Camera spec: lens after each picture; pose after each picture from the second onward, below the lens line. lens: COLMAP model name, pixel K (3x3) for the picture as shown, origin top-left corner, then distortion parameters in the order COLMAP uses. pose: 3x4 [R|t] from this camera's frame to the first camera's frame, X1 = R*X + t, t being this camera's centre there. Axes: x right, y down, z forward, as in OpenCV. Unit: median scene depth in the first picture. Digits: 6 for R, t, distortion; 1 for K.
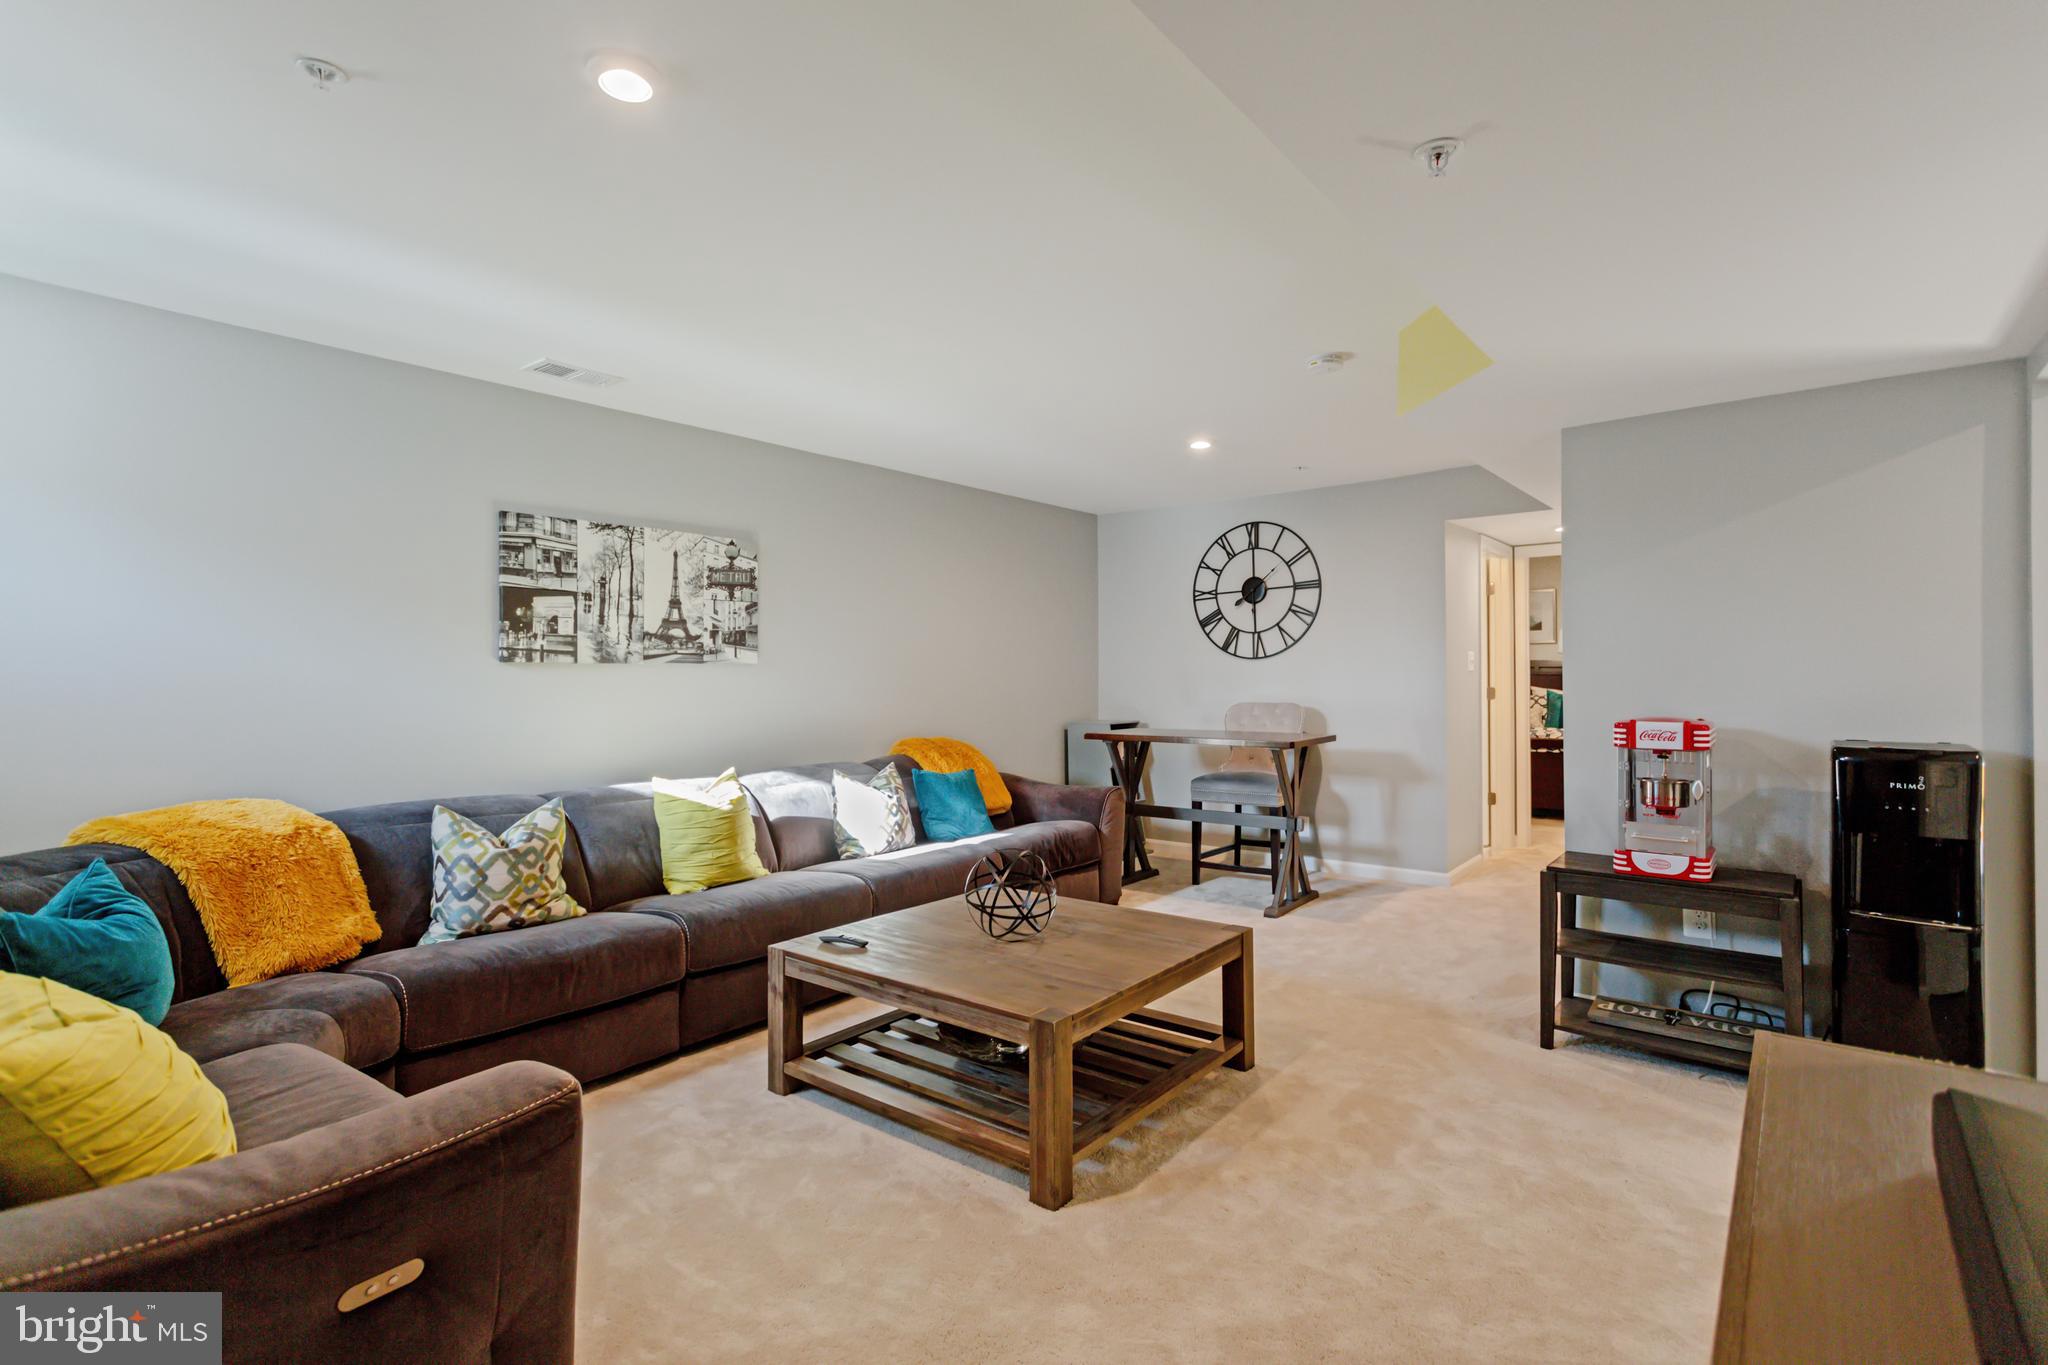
lens RADIAL K [[976.6, 0, 1020.5], [0, 976.6, 681.7], [0, 0, 1]] dist [0.001536, 0.000294]
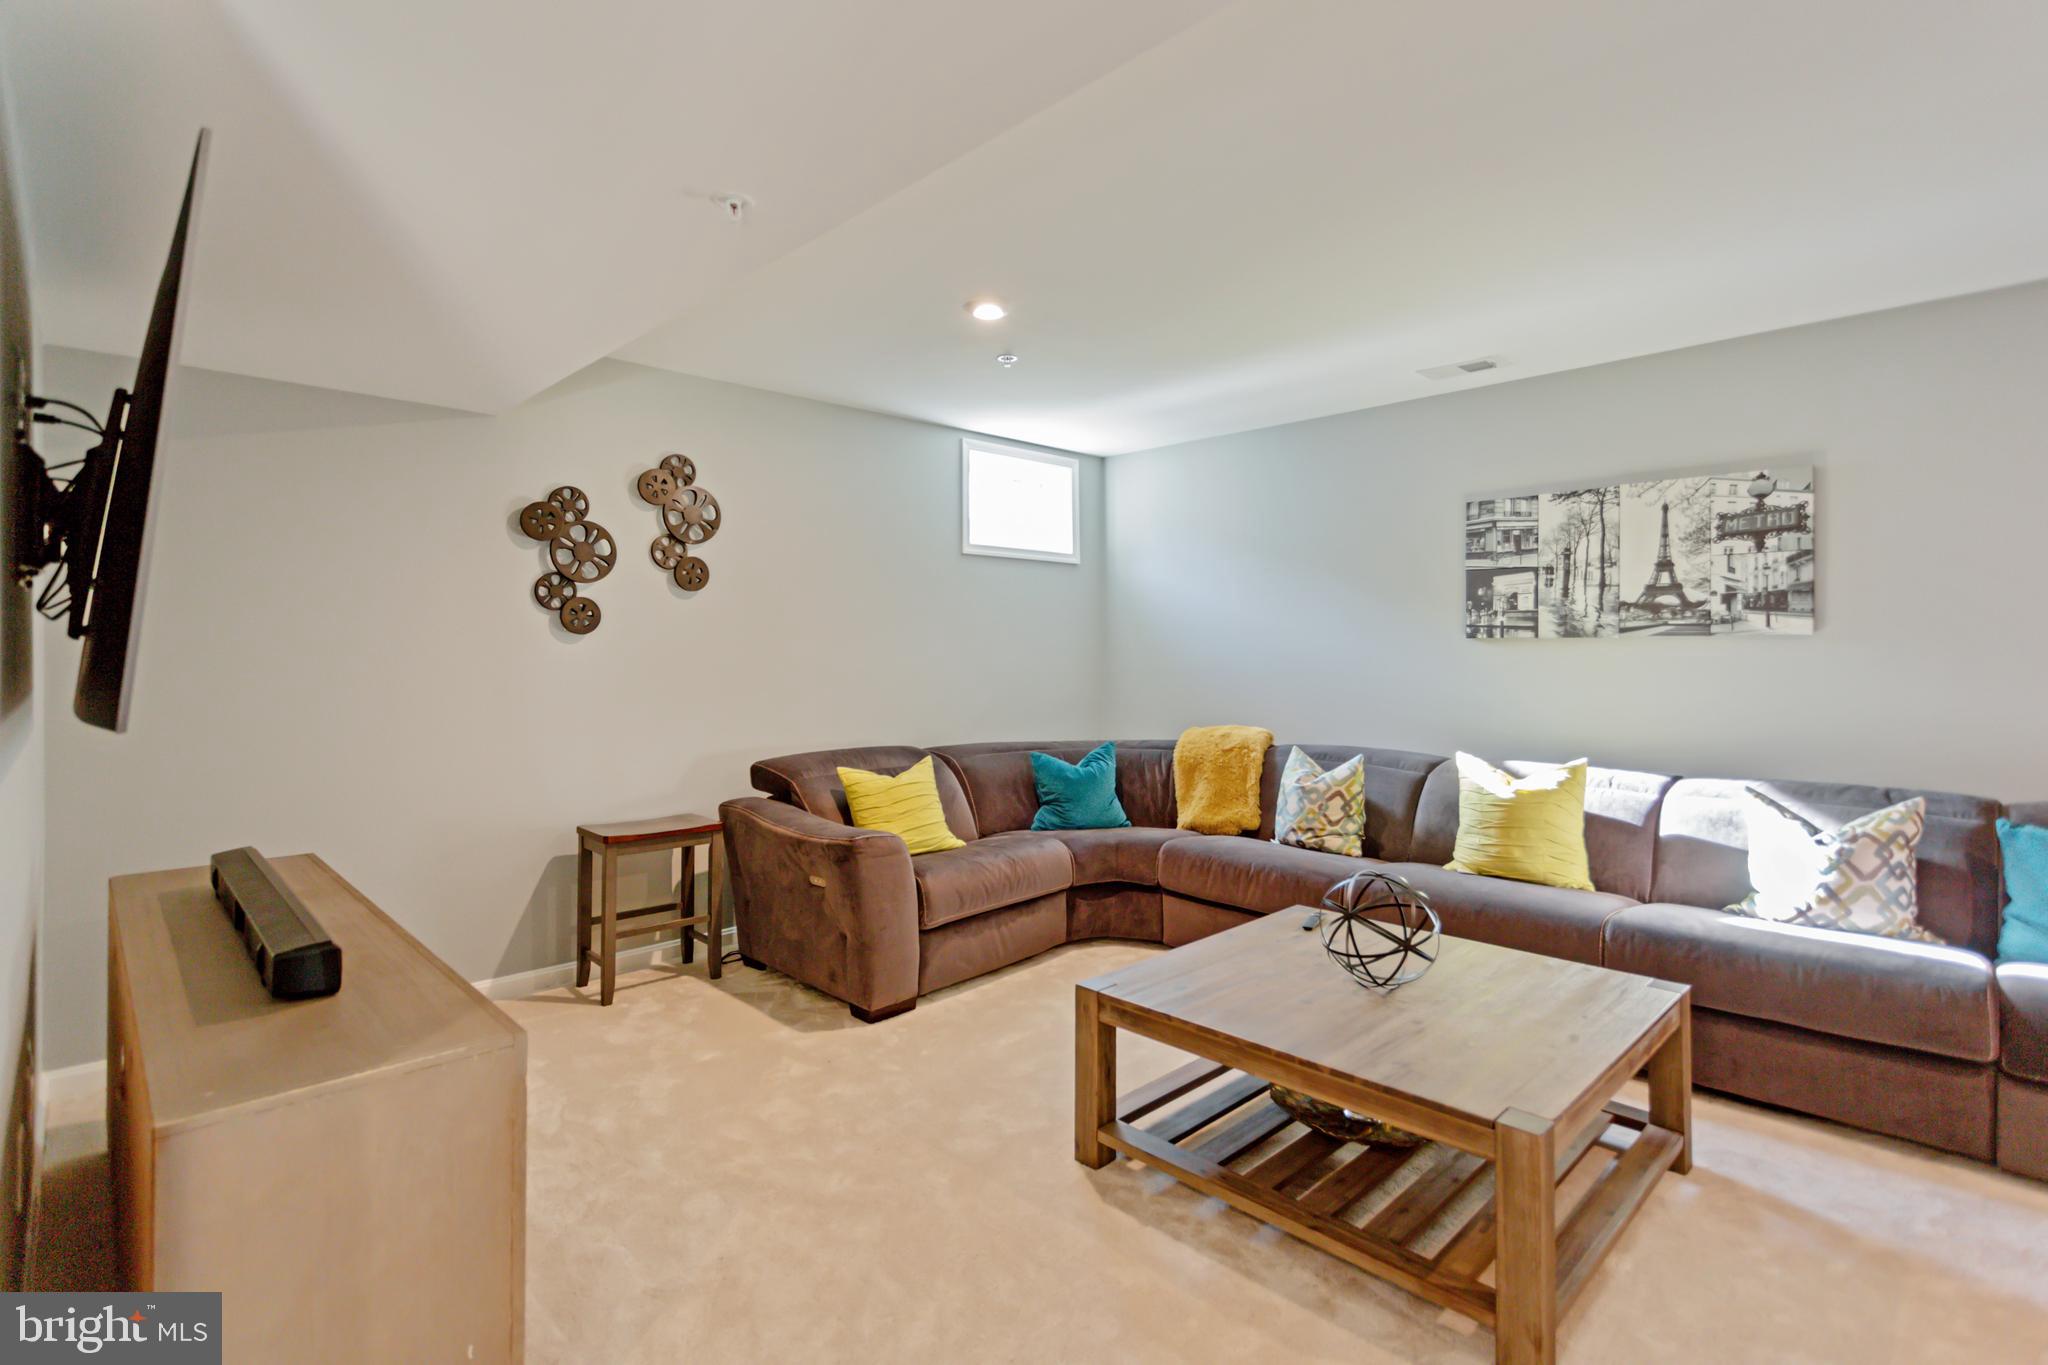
lens RADIAL K [[976.6, 0, 997.0], [0, 976.6, 639.9], [0, 0, 1]] dist [0.001536, 0.000294]
pose [[-0.143985, -0.006260, -0.989560, 0.596242], [-0.005535, 0.999969, -0.005521, -0.008240], [0.989564, 0.004682, -0.144015, 0.577055]]
